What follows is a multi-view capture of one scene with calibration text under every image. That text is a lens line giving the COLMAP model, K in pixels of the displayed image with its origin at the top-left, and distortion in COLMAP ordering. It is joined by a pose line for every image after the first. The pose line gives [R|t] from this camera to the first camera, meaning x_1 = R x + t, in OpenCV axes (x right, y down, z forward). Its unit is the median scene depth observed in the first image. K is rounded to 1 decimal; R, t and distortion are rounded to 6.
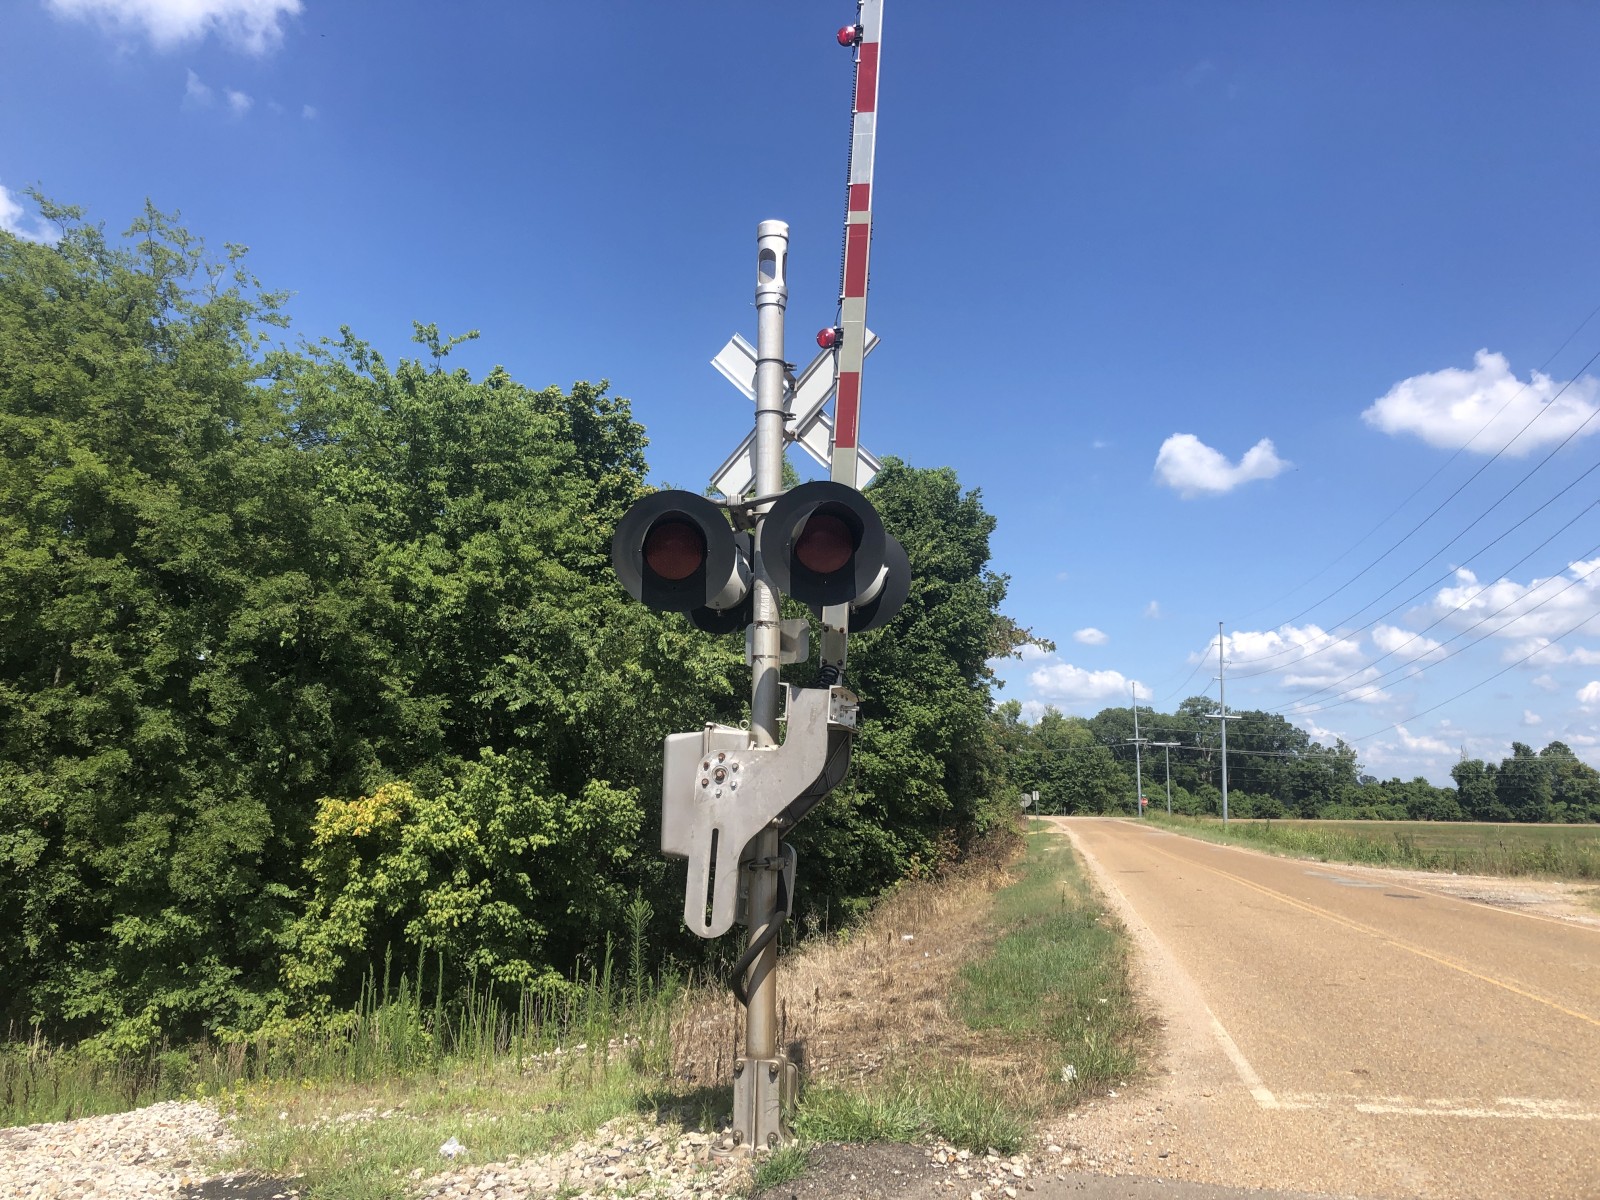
lens RADIAL K [[1338.2, 0, 800.0], [0, 1338.2, 600.0], [0, 0, 1]] dist [0.001009, -0.003428]
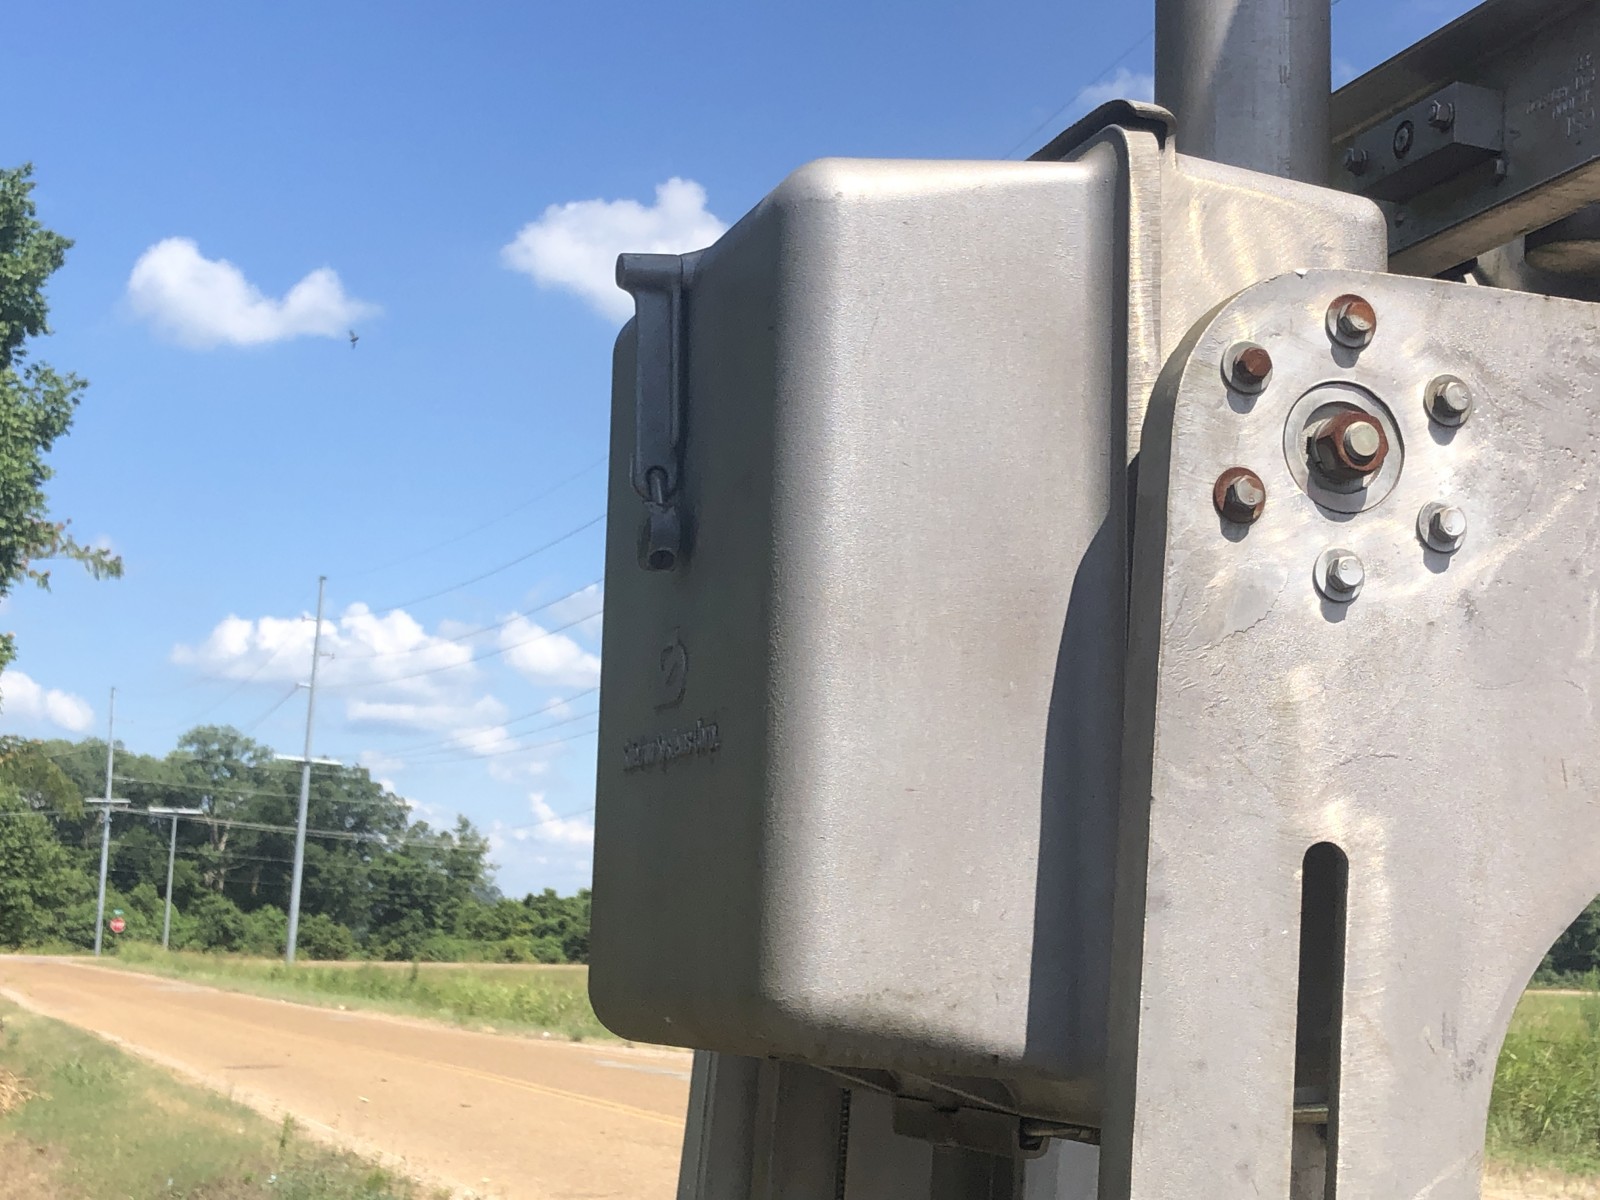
lens RADIAL K [[2511.0, 0, 800.0], [0, 2511.0, 600.0], [0, 0, 1]] dist [-0.004576, 0.058995]
pose [[0.853155, 0.079352, 0.515586, -0.047816], [-0.088868, 0.996024, -0.006242, 0.030719], [-0.514032, -0.040493, 0.856815, 0.162544]]
